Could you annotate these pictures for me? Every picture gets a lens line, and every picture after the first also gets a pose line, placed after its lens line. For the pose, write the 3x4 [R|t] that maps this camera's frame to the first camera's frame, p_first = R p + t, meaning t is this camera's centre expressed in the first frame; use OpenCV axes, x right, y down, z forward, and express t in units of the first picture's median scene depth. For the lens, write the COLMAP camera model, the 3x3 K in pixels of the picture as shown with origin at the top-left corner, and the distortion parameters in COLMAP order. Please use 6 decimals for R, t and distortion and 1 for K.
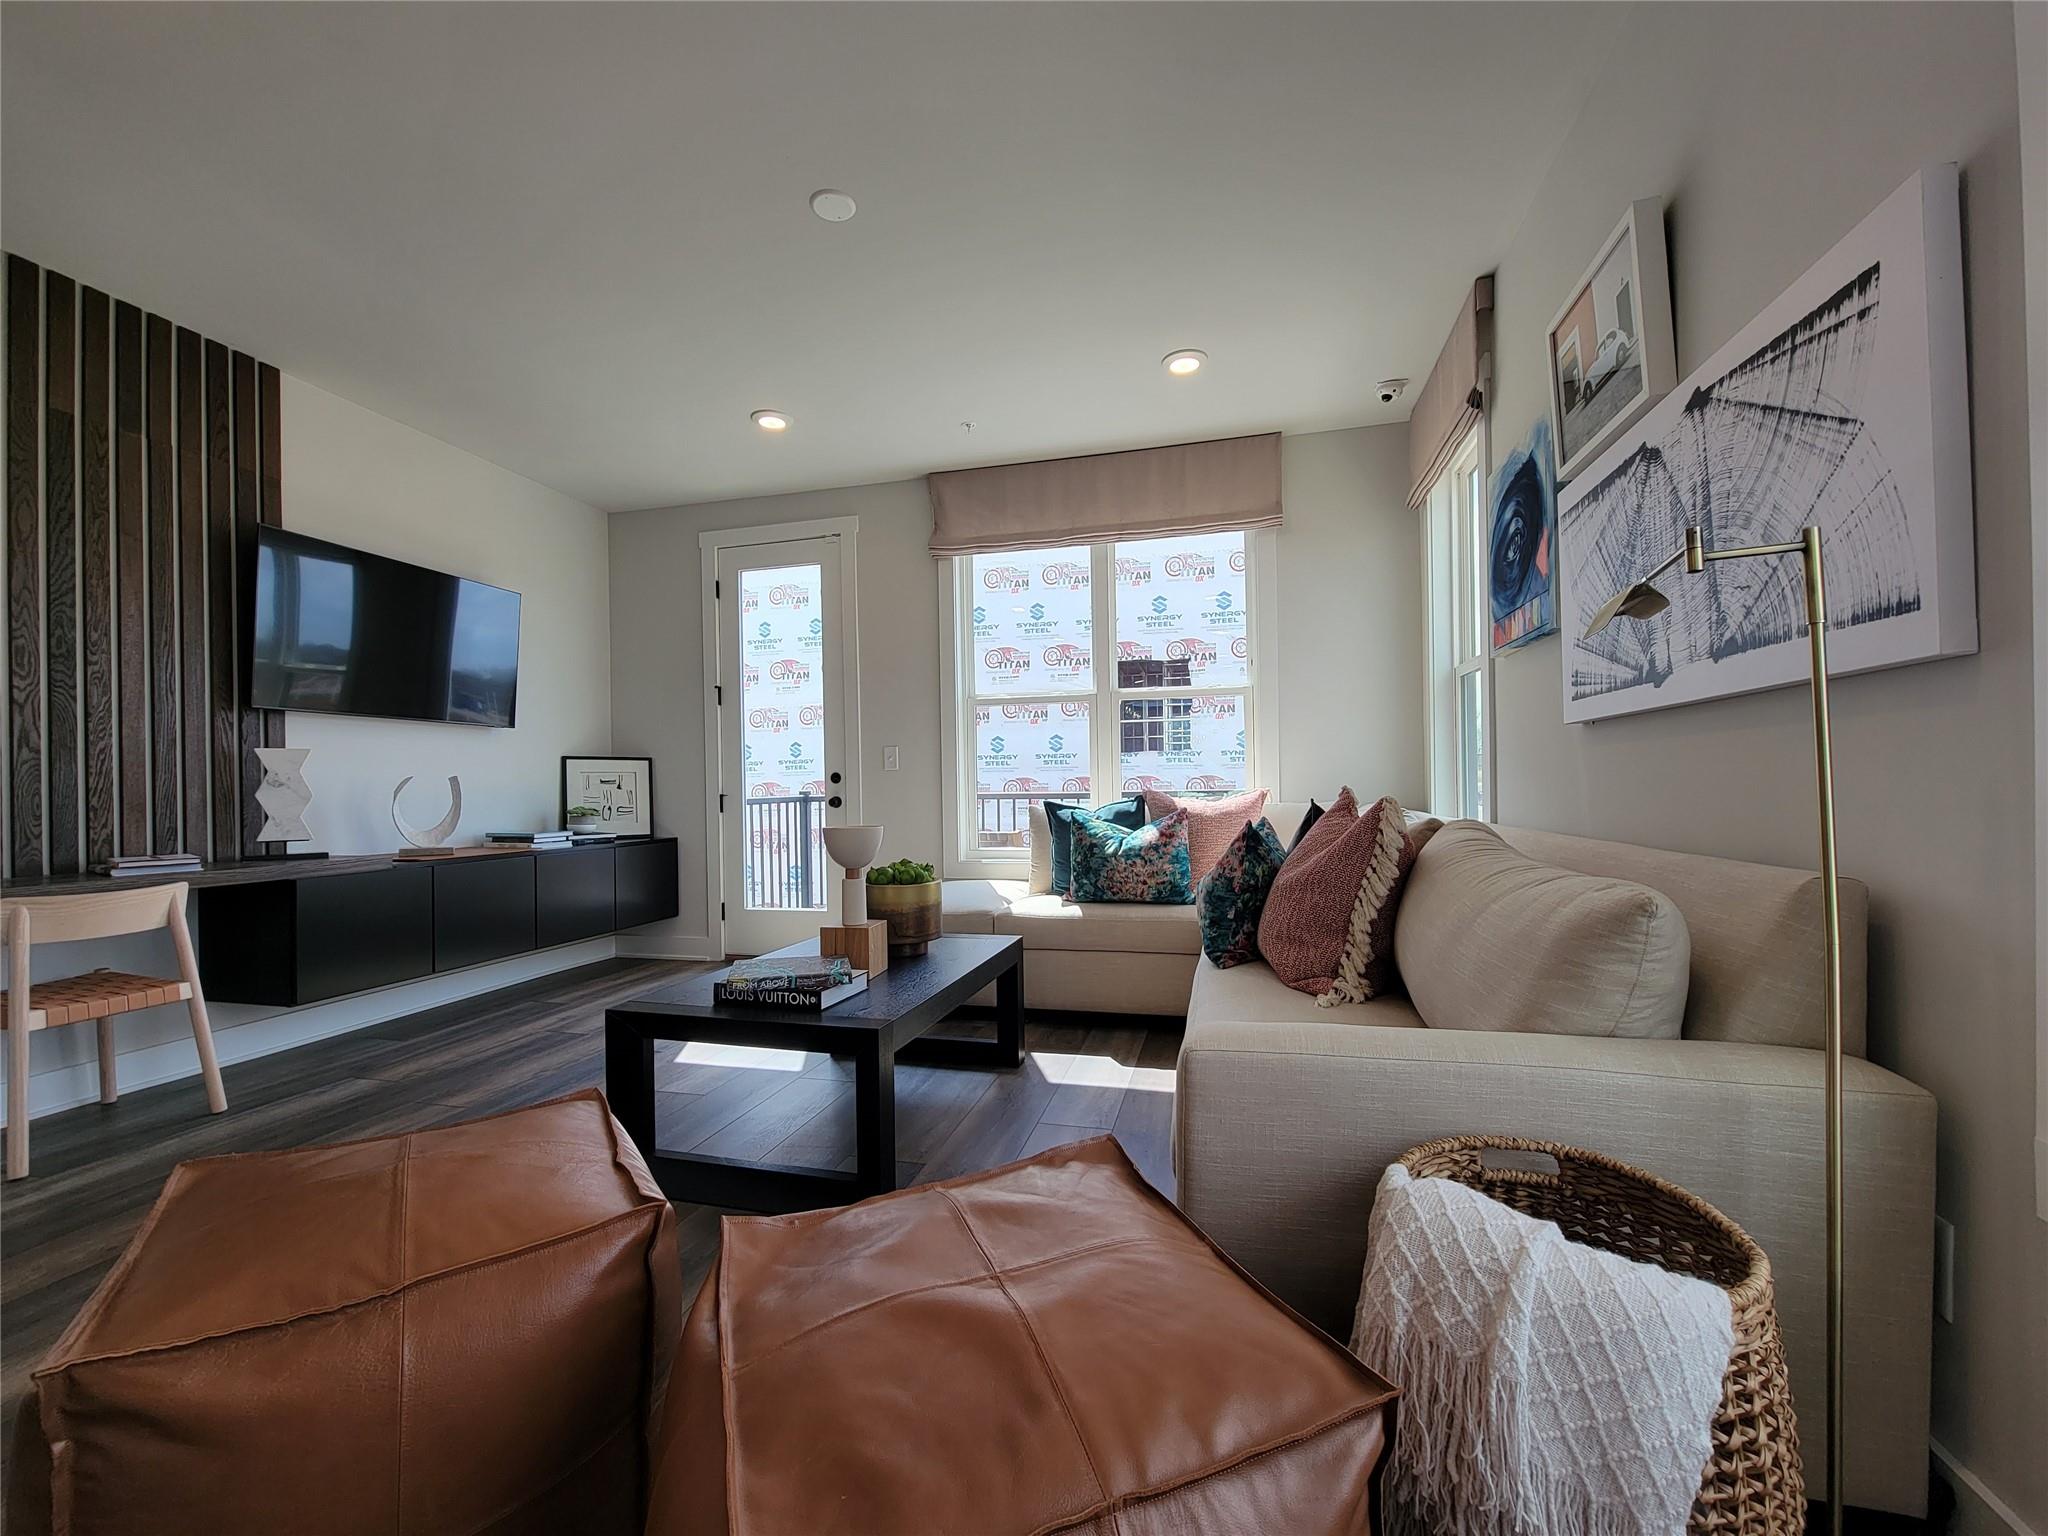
lens RADIAL K [[830.8, 0, 1027.2], [0, 830.8, 786.8], [0, 0, 1]] dist [-0.000058, -0.002153]
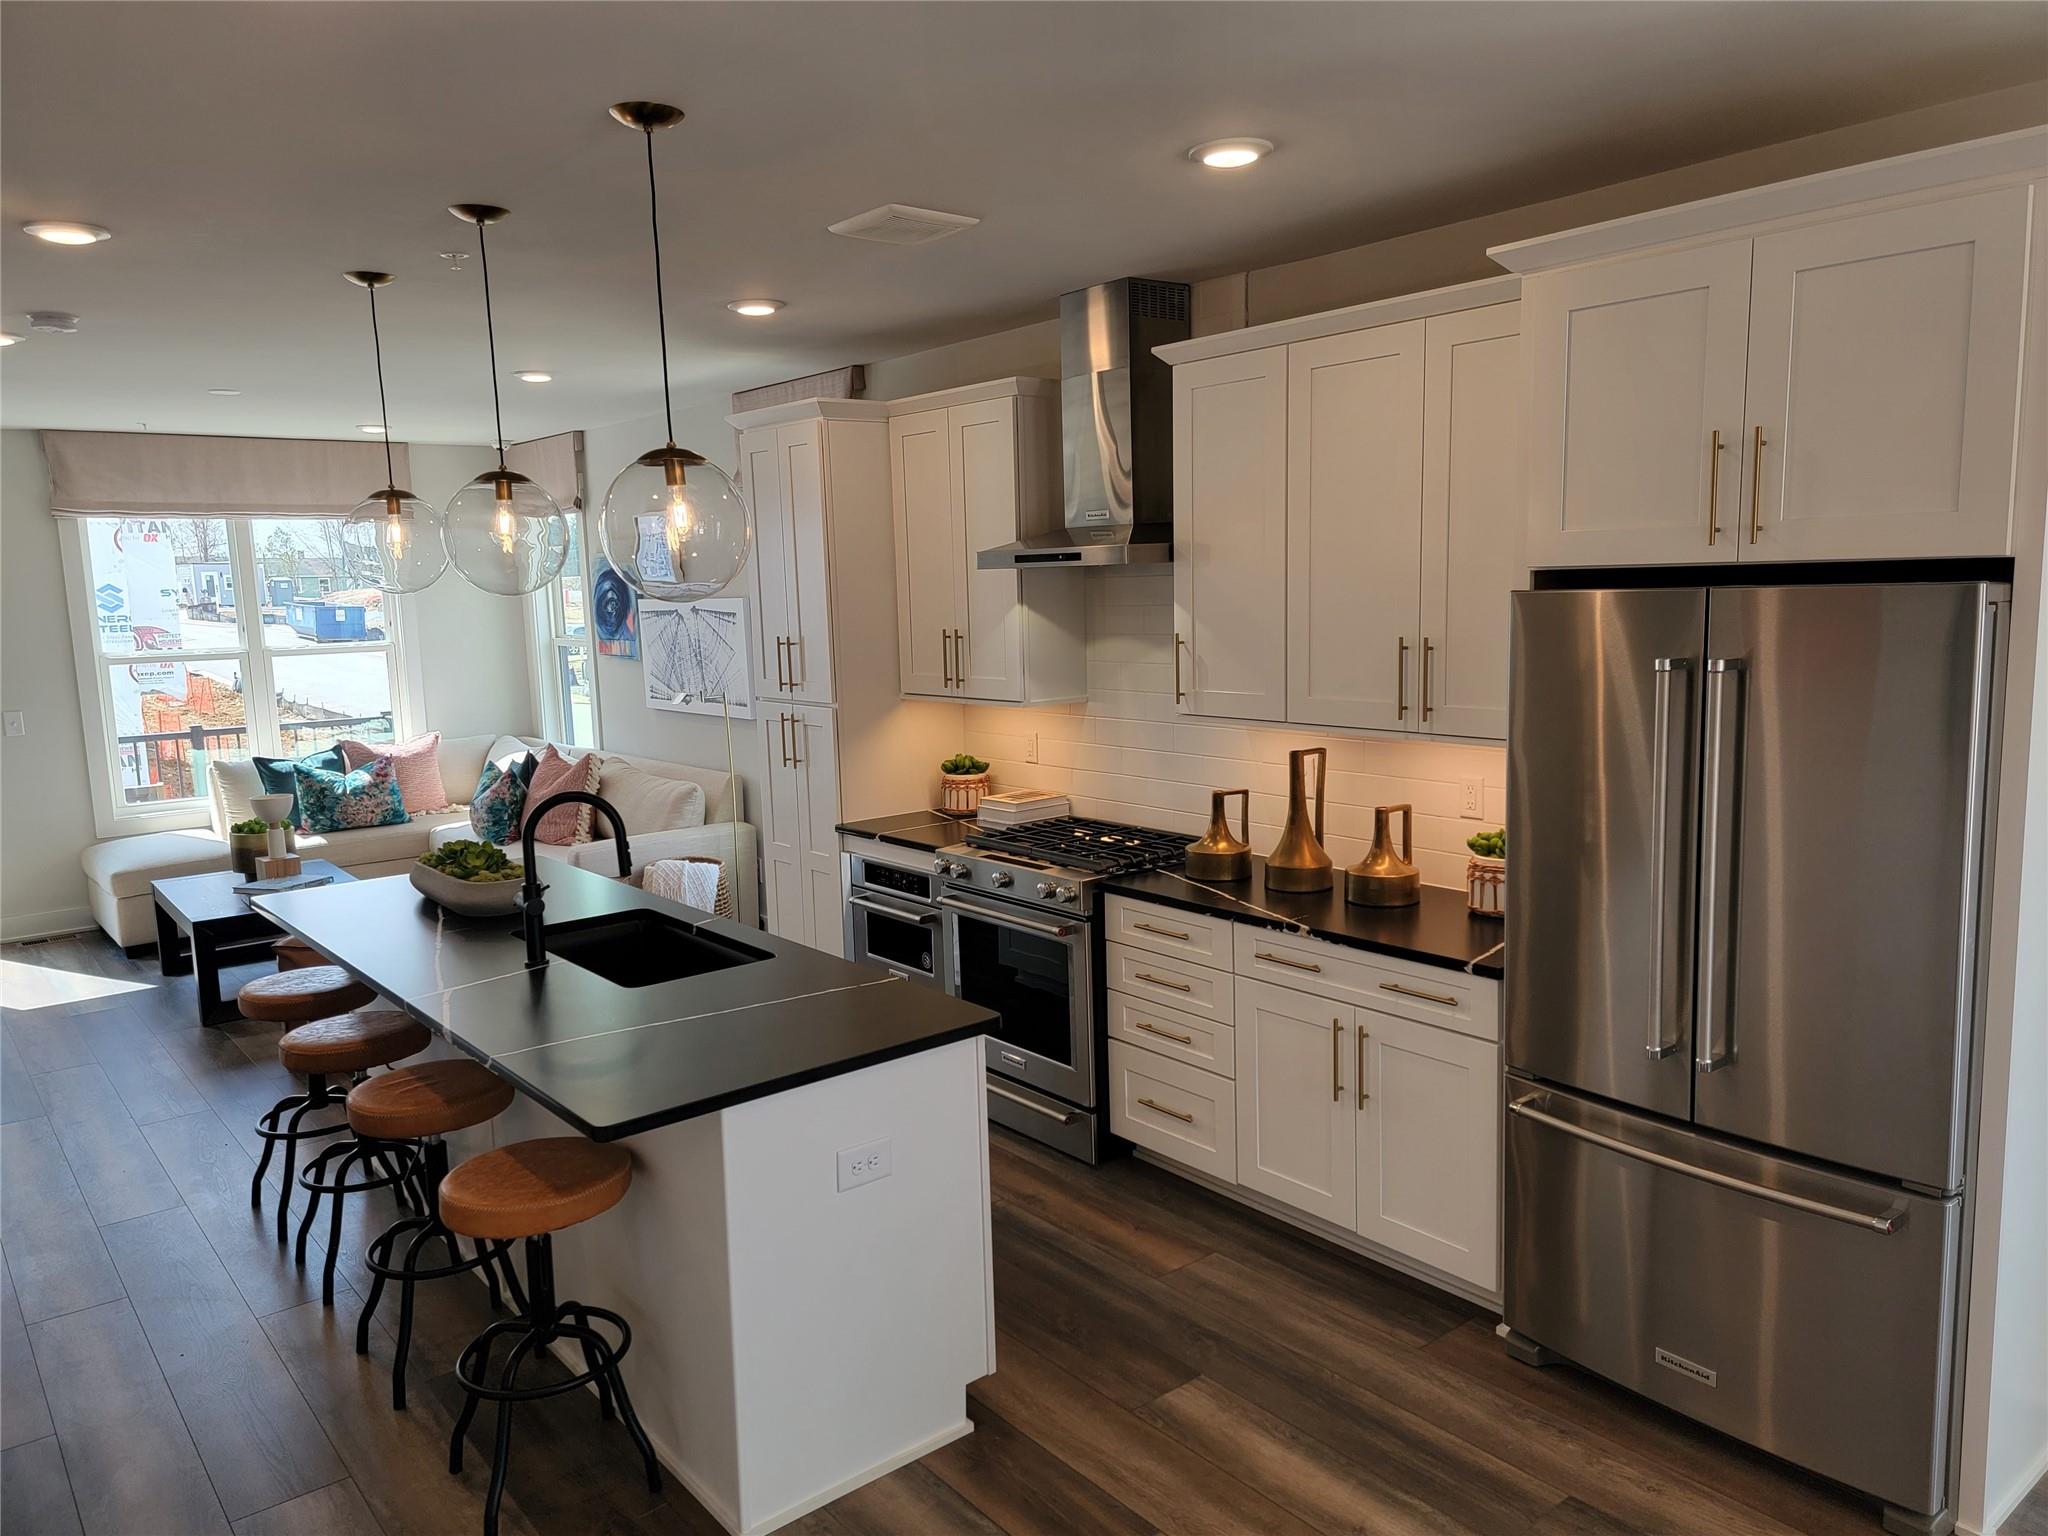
lens RADIAL K [[1426.2, 0, 1031.5], [0, 1426.2, 778.8], [0, 0, 1]] dist [0.066583, 0.000796]
pose [[0.594188, -0.112531, 0.796415, -1.102839], [0.019736, 0.991906, 0.125429, -0.215521], [-0.804084, -0.058811, 0.591600, -1.273776]]
